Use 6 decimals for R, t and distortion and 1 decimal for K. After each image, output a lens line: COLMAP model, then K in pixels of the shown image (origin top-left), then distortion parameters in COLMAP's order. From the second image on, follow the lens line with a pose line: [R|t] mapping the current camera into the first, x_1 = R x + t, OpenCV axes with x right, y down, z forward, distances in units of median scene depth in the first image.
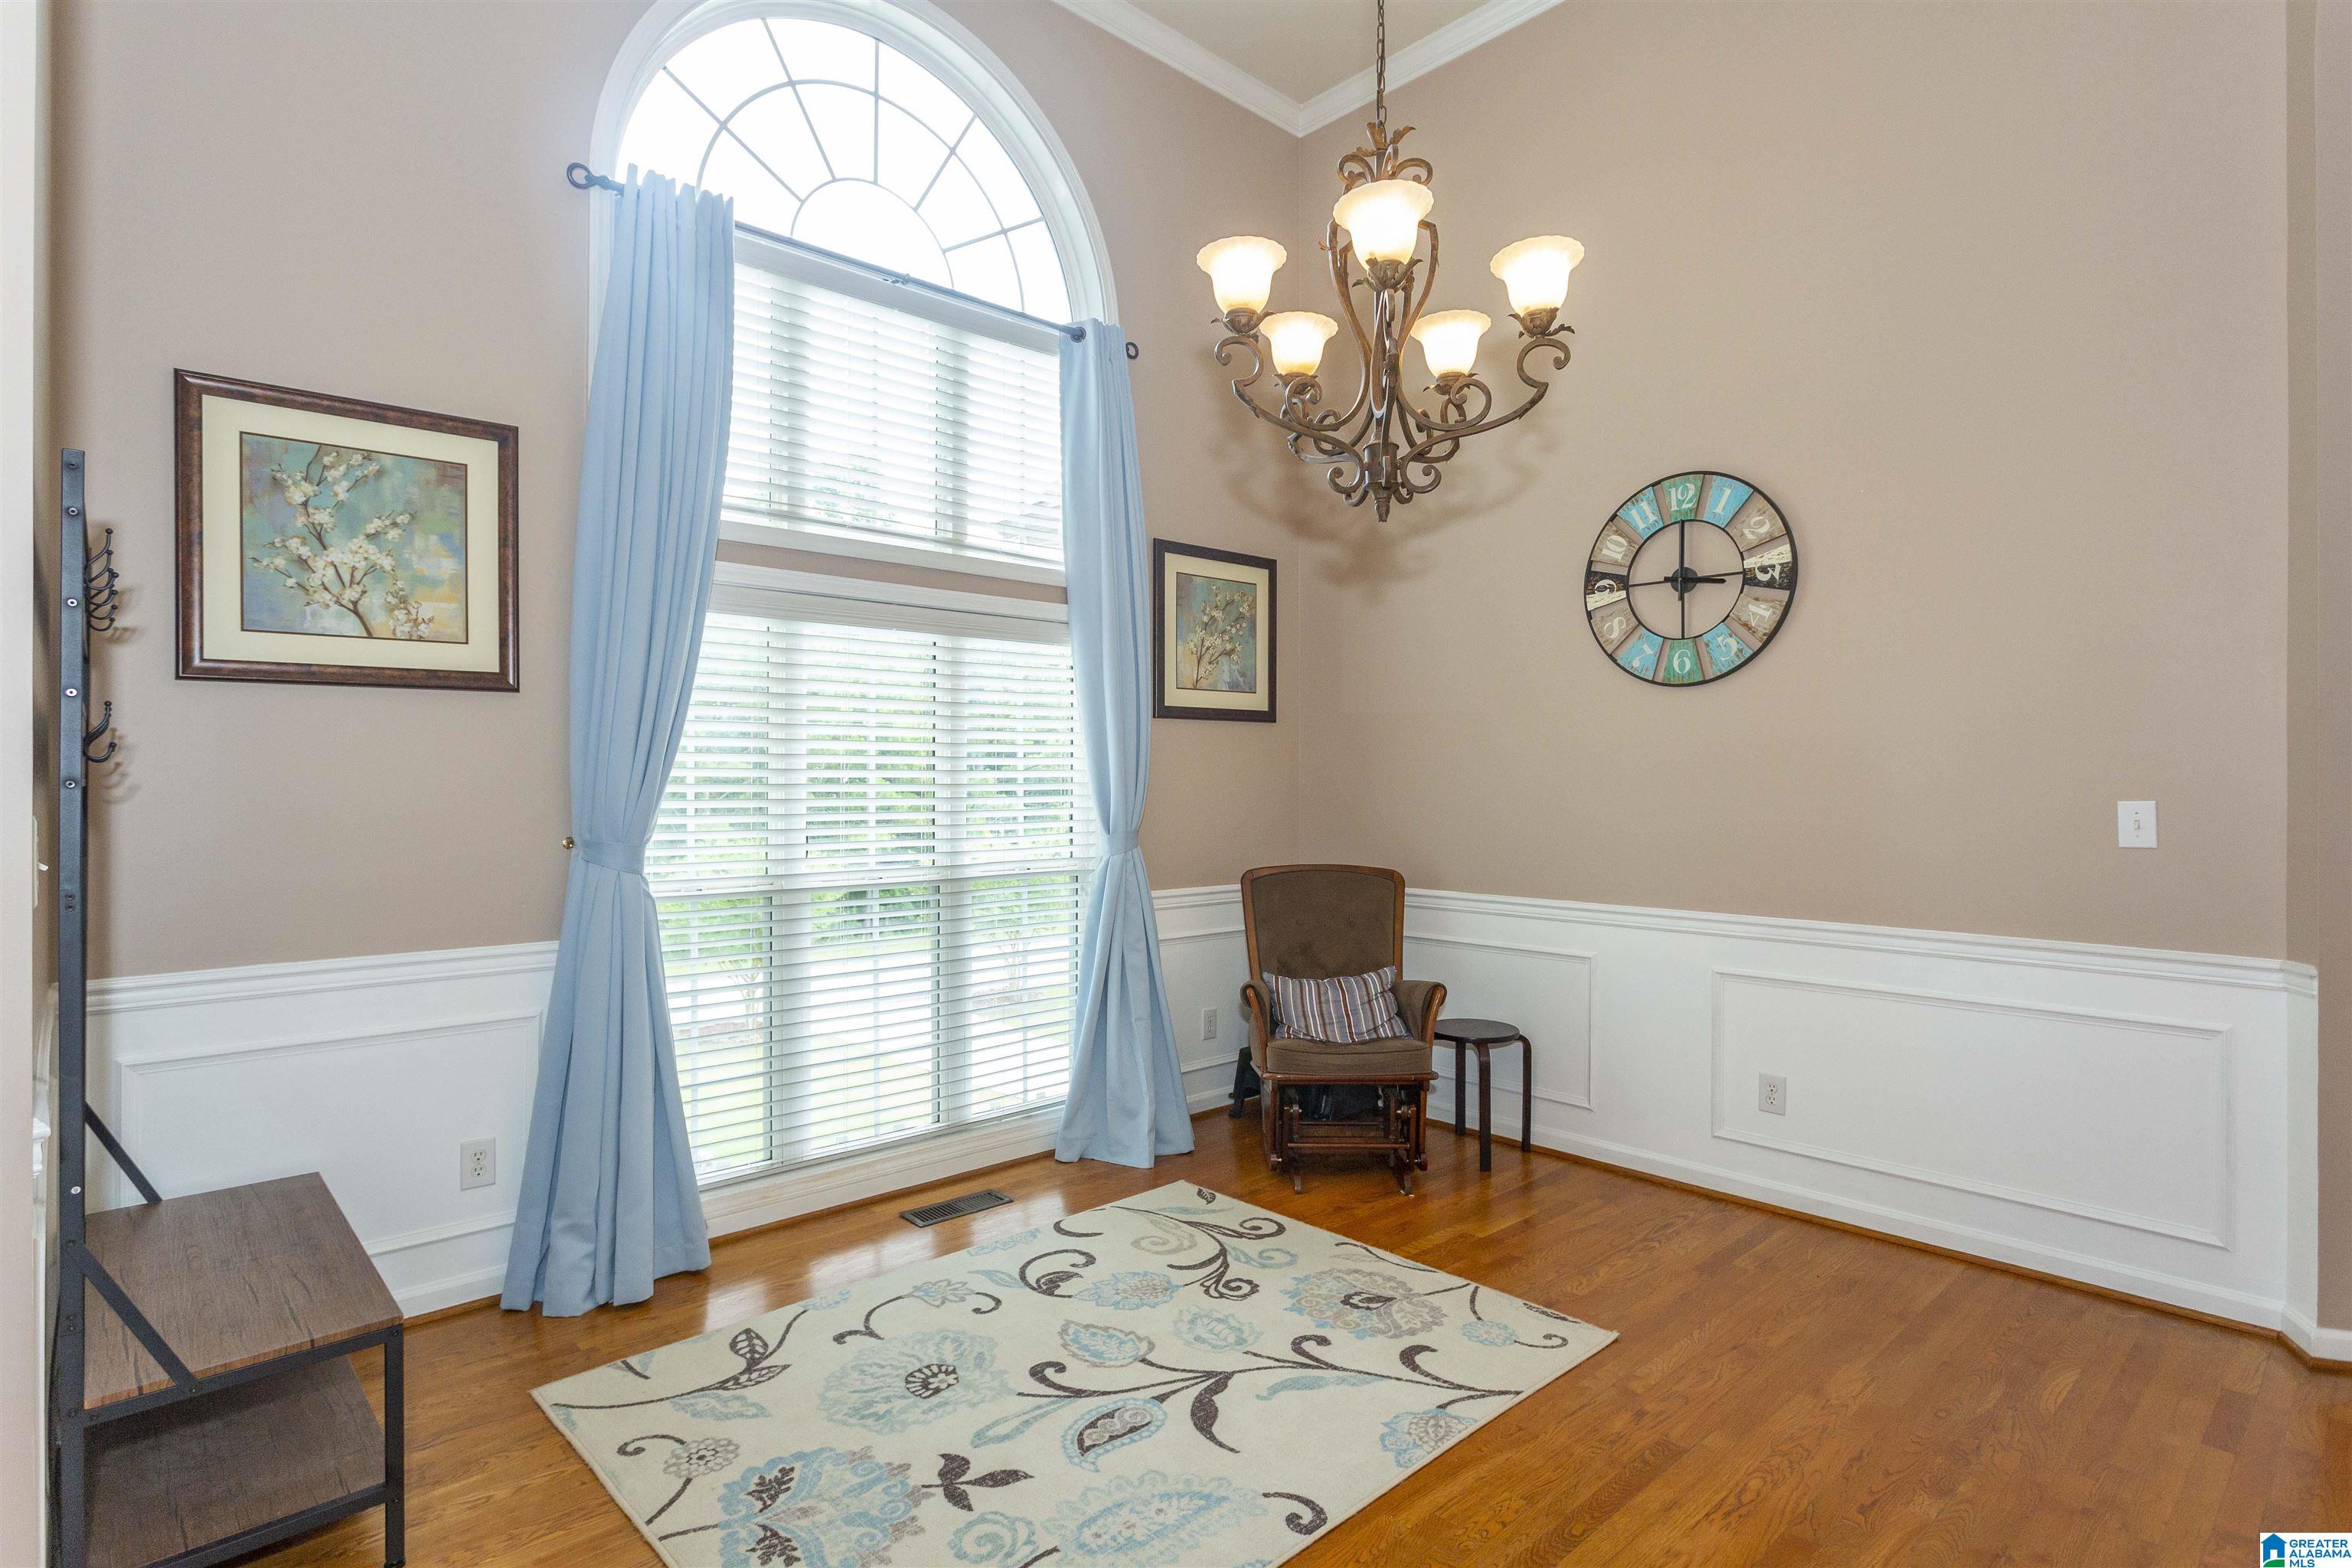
lens RADIAL K [[1127.4, 0, 1213.2], [0, 1127.4, 784.6], [0, 0, 1]] dist [-0.009434, 0.002963]
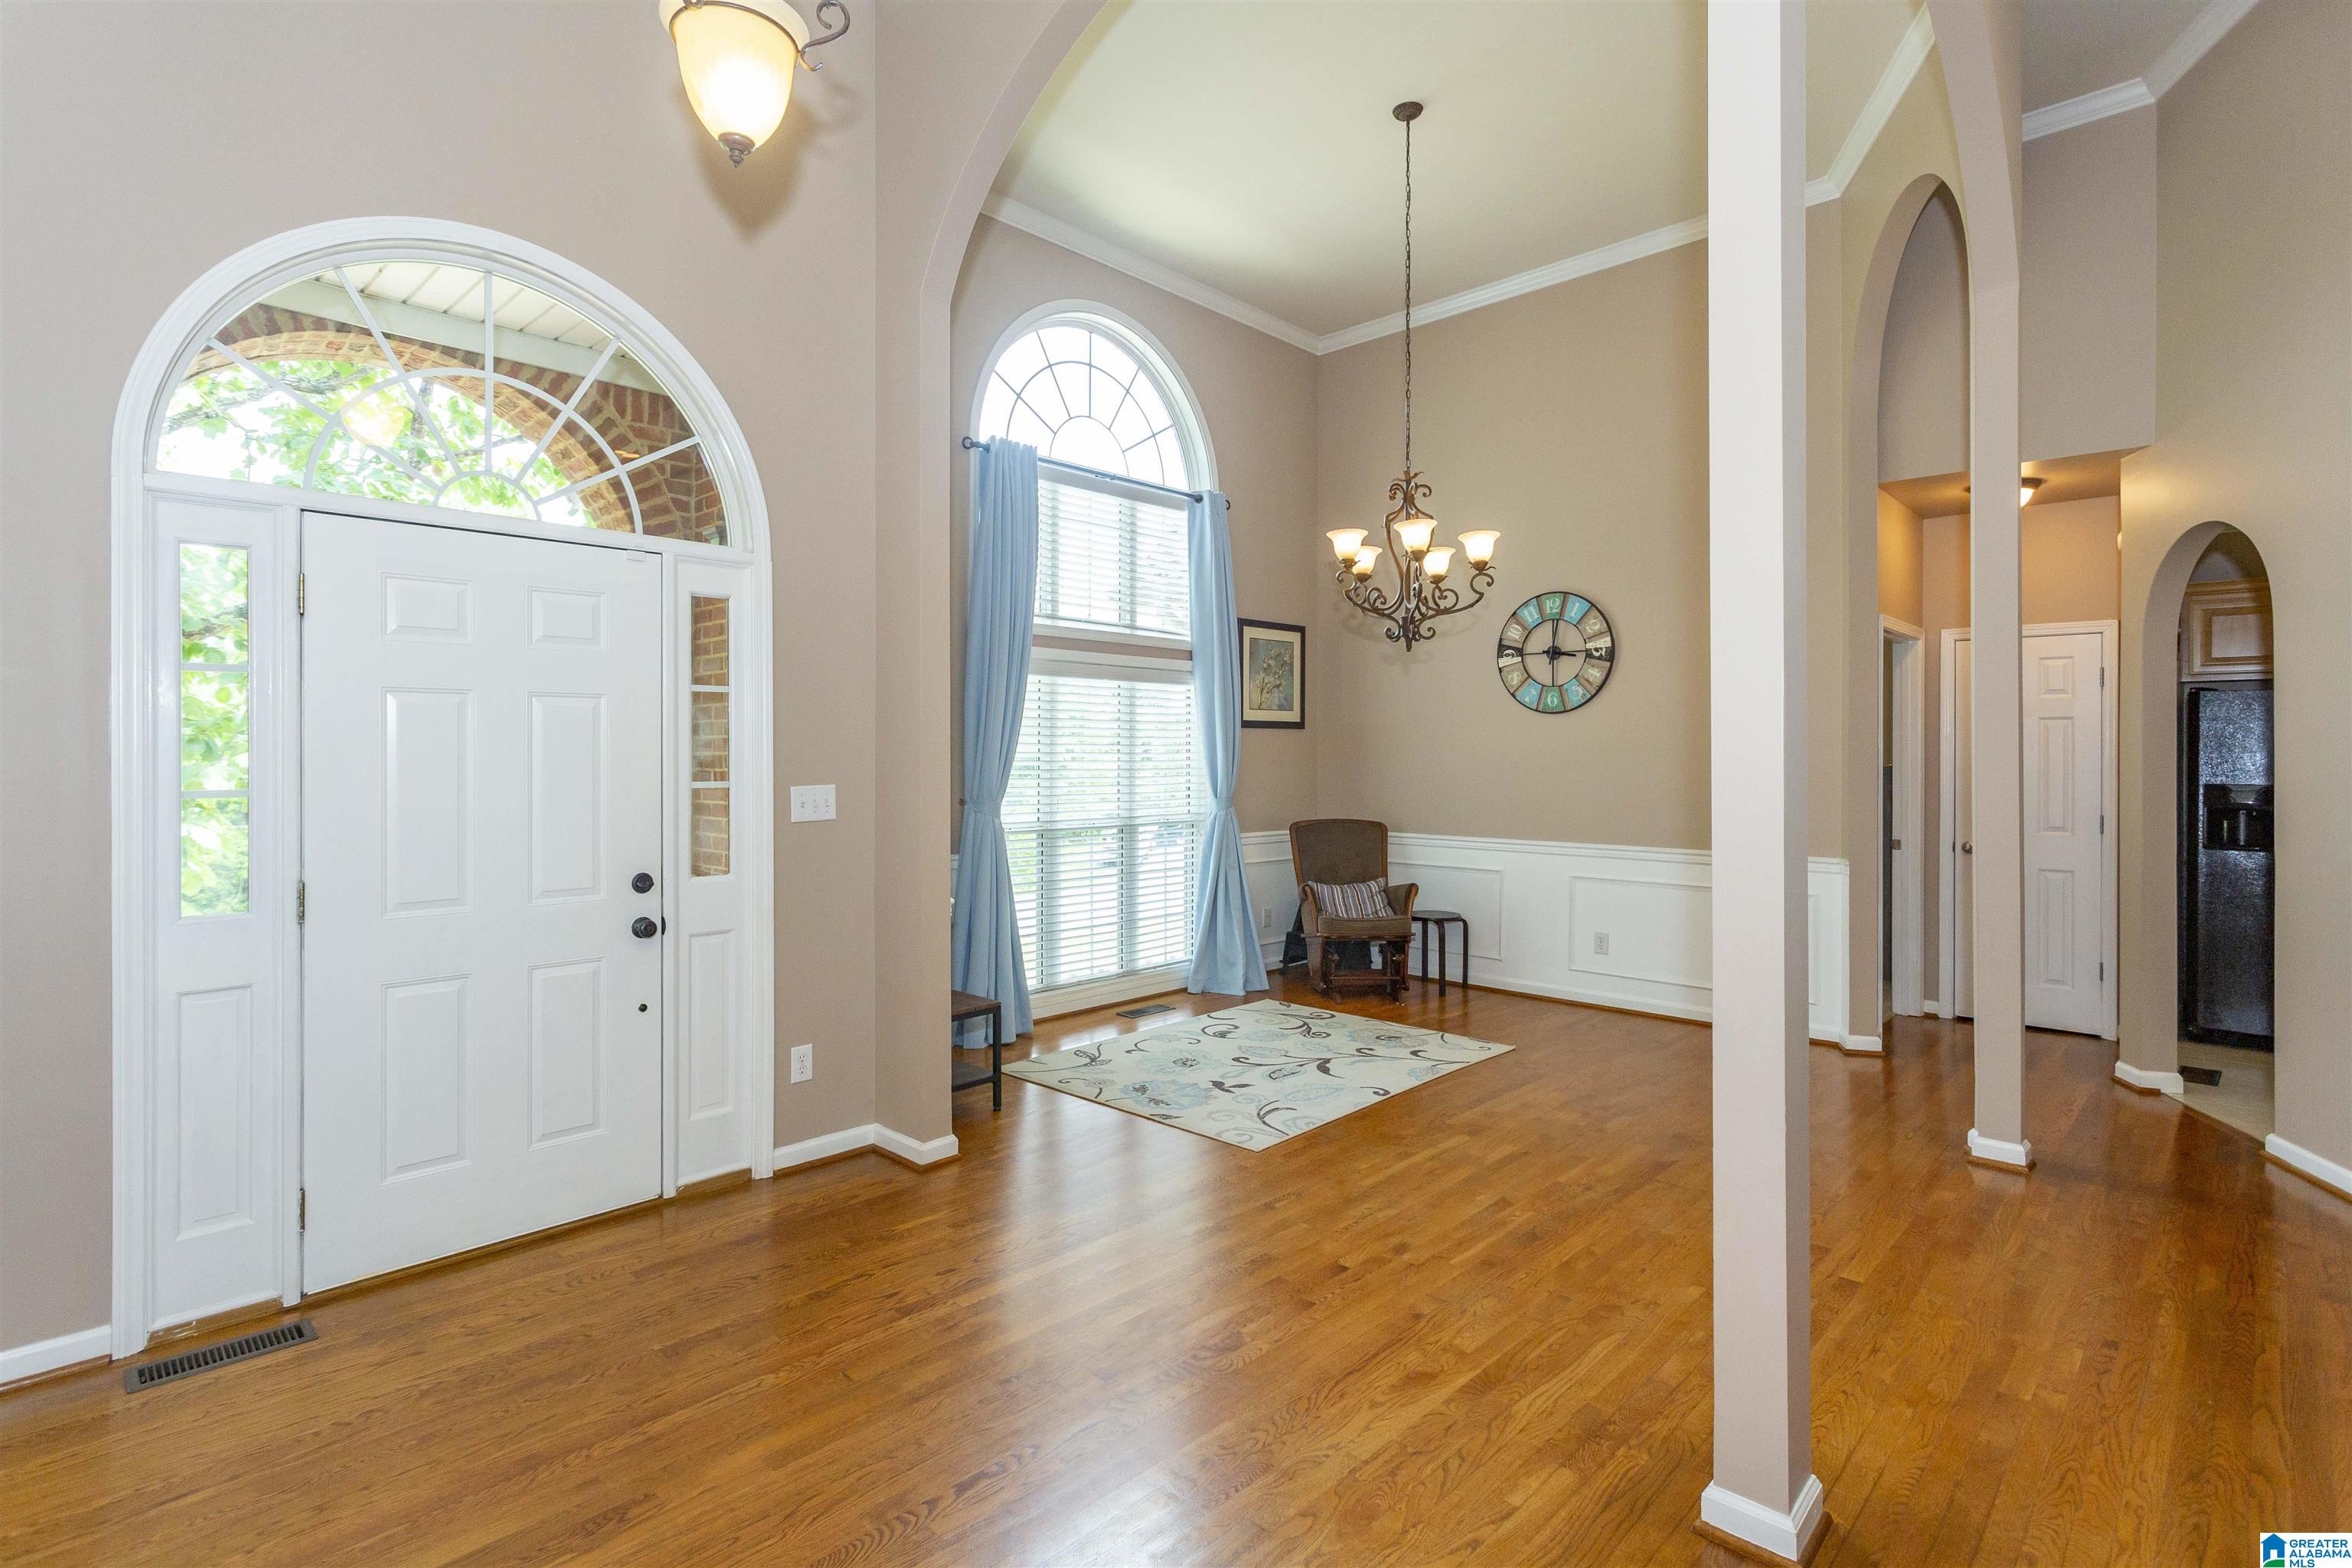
lens RADIAL K [[1123.0, 0, 1184.7], [0, 1123.0, 751.2], [0, 0, 1]] dist [-0.005511, 0.002164]
pose [[0.998603, 0.002208, 0.052793, -0.262191], [-0.001837, 0.999973, -0.007075, -0.016660], [-0.052807, 0.006968, 0.998580, -0.757095]]
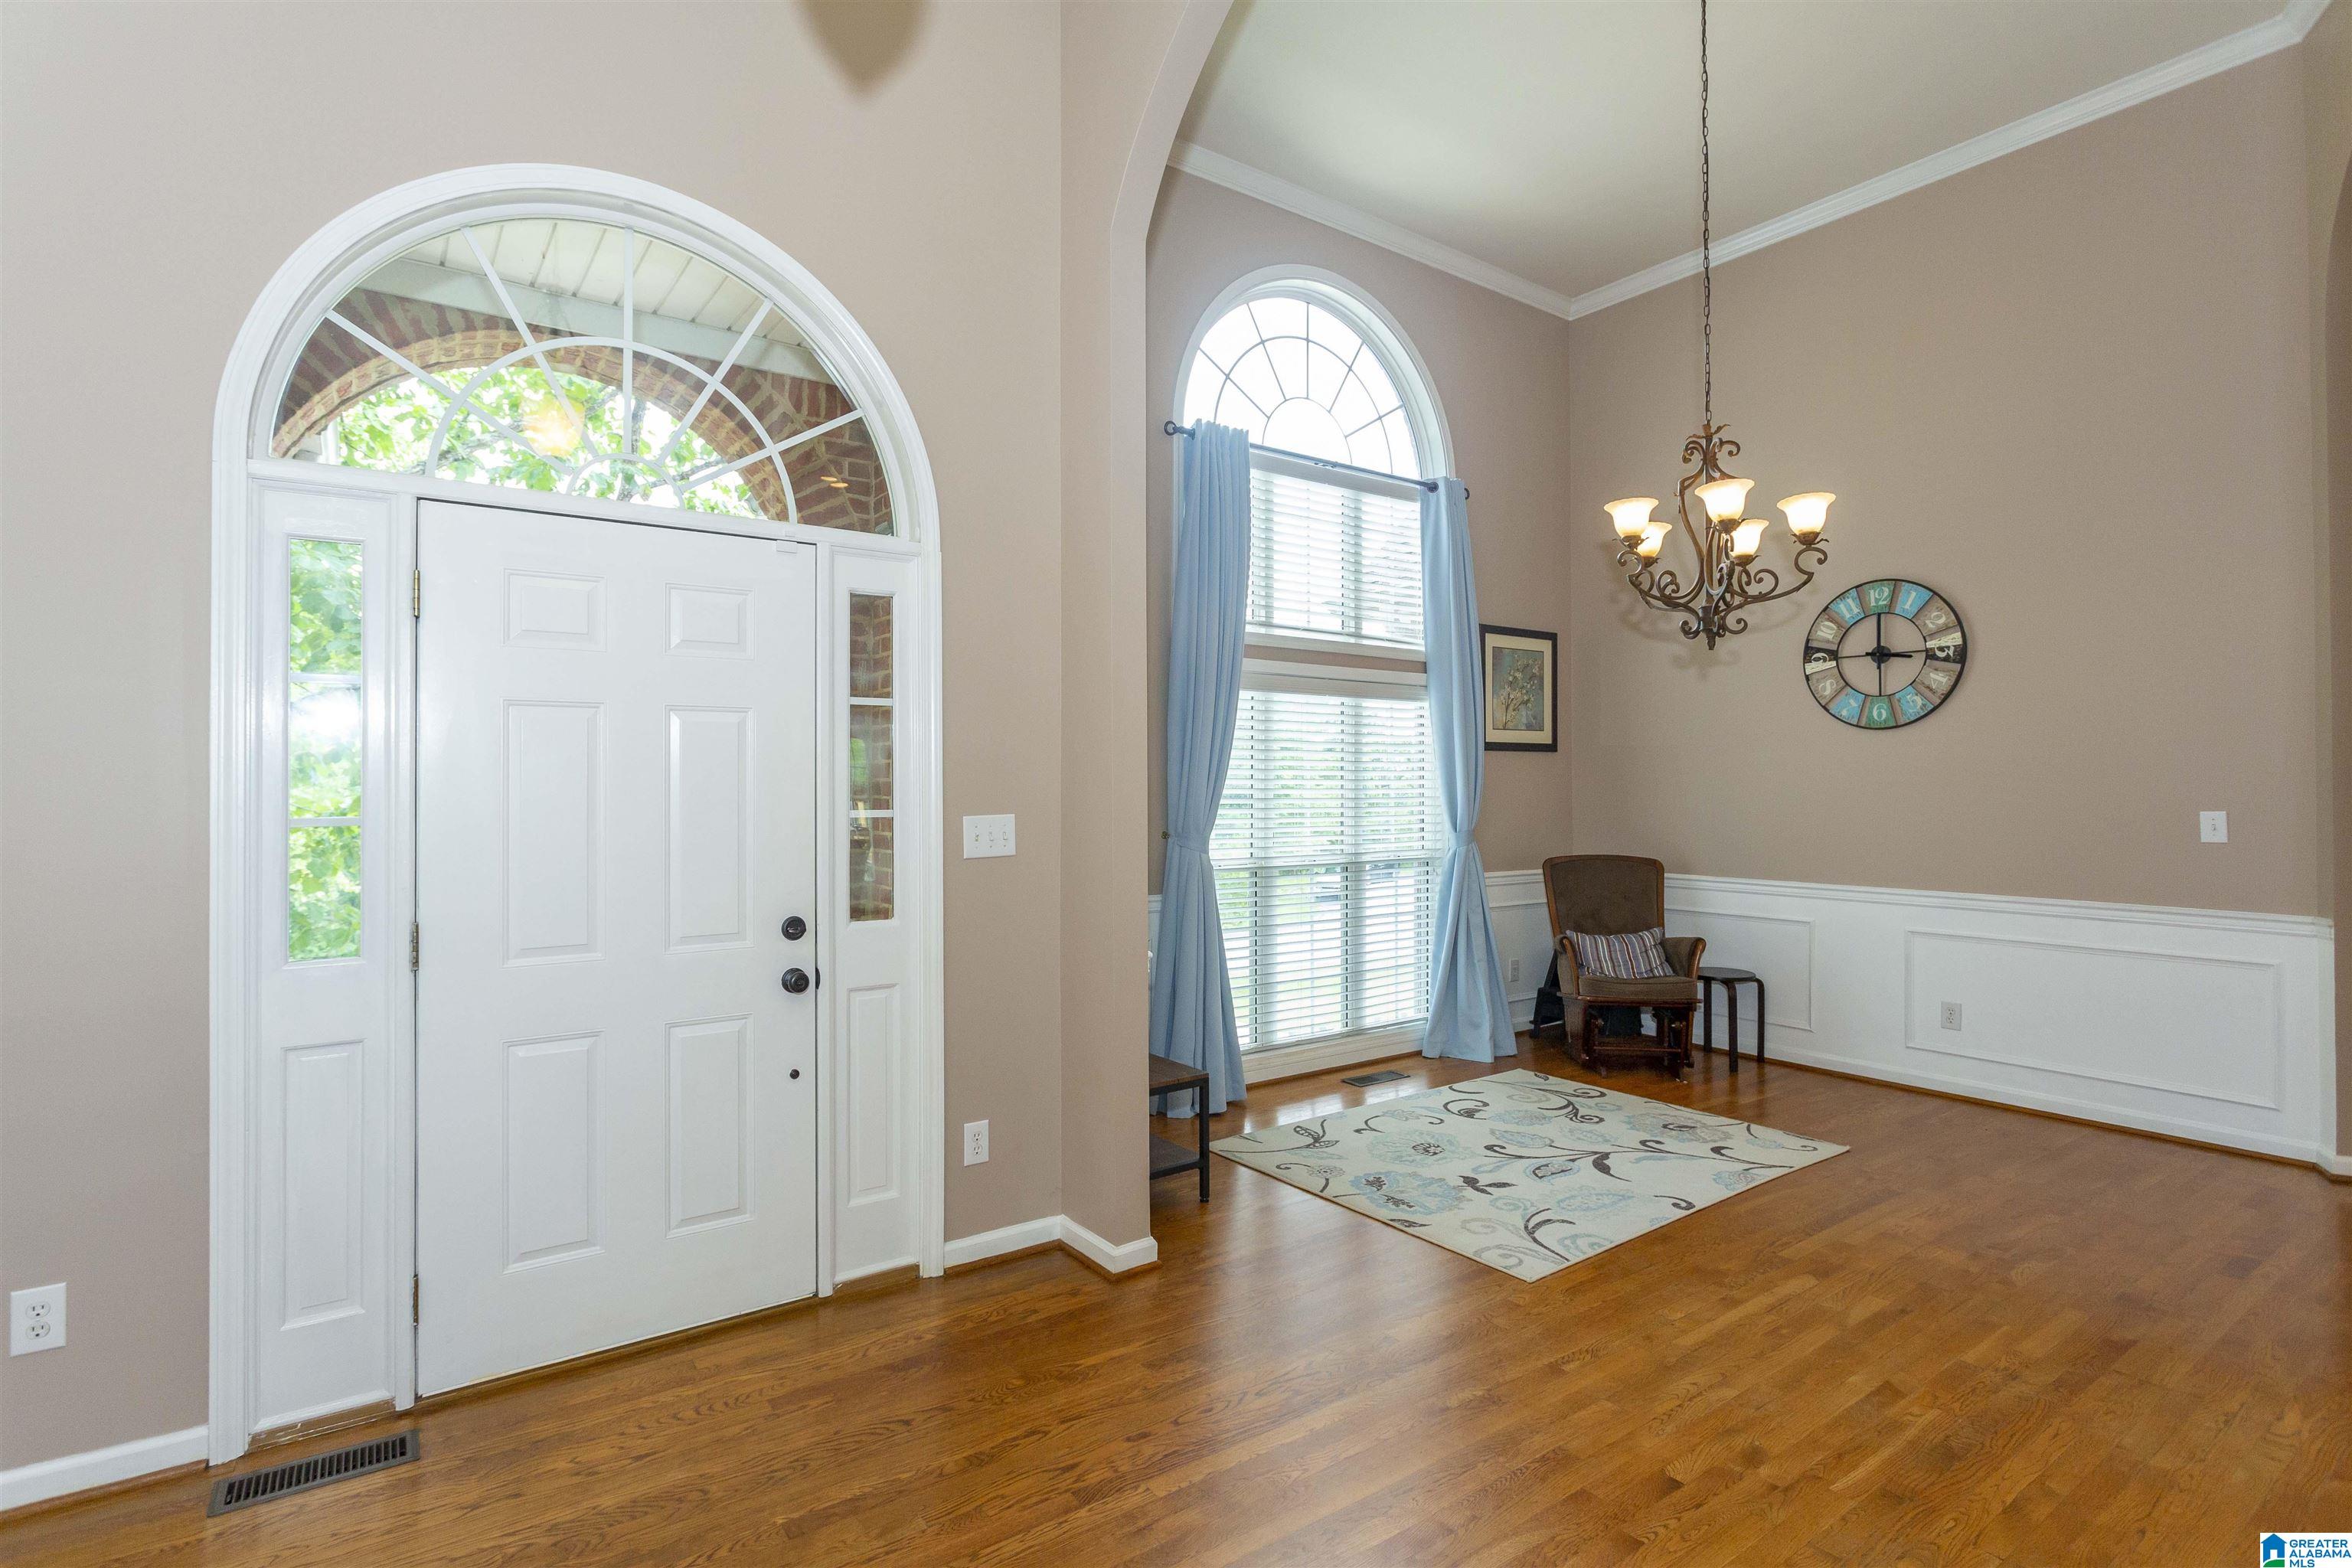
lens RADIAL K [[1127.4, 0, 1197.8], [0, 1127.4, 774.3], [0, 0, 1]] dist [-0.009434, 0.002963]
pose [[0.992650, -0.001272, -0.121017, -0.282699], [-0.000578, 0.999884, -0.015250, -0.009521], [0.121023, 0.015208, 0.992533, -0.541782]]
